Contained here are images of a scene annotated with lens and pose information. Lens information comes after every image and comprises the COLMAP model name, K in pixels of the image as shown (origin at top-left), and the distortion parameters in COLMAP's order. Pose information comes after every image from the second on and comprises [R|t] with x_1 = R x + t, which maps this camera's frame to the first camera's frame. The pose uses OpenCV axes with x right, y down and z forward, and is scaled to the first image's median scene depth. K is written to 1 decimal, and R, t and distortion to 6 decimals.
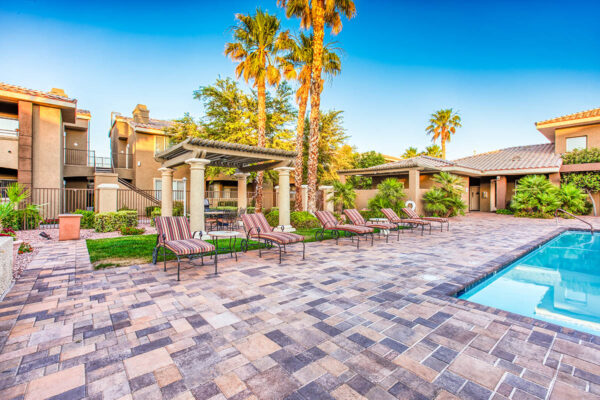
lens RADIAL K [[268.6, 0, 296.9], [0, 268.6, 194.5], [0, 0, 1]] dist [-0.024845, 0.011264]
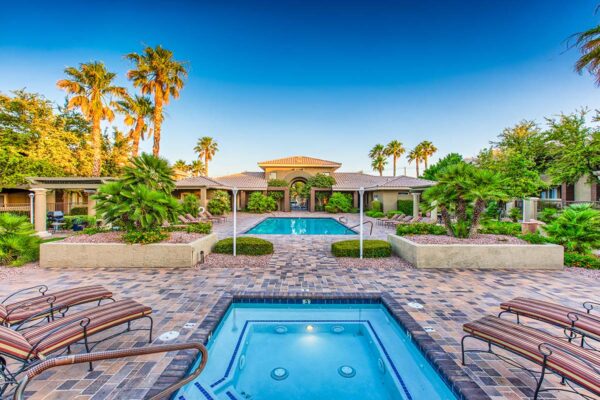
lens RADIAL K [[268.6, 0, 297.9], [0, 268.6, 197.3], [0, 0, 1]] dist [-0.024845, 0.011264]
pose [[0.635230, -0.002159, 0.772320, -0.455968], [-0.006638, 0.999944, 0.008255, -0.049463], [-0.772295, -0.010370, 0.635180, -0.501269]]
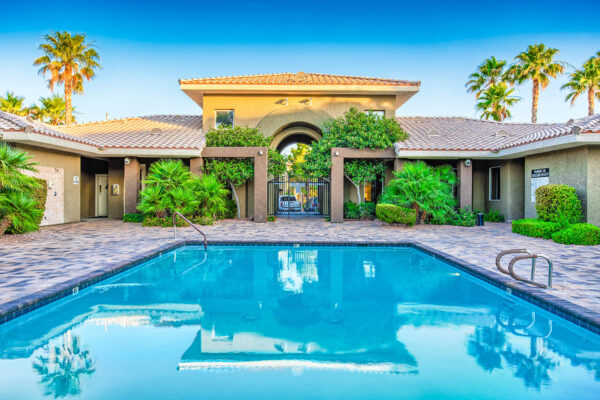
lens RADIAL K [[466.2, 0, 298.8], [0, 466.2, 195.4], [0, 0, 1]] dist [0.040718, -0.009152]
pose [[0.637632, -0.004817, 0.770326, 0.226608], [-0.006392, 0.999913, 0.011543, -0.000794], [-0.770315, -0.012284, 0.637545, 0.038148]]
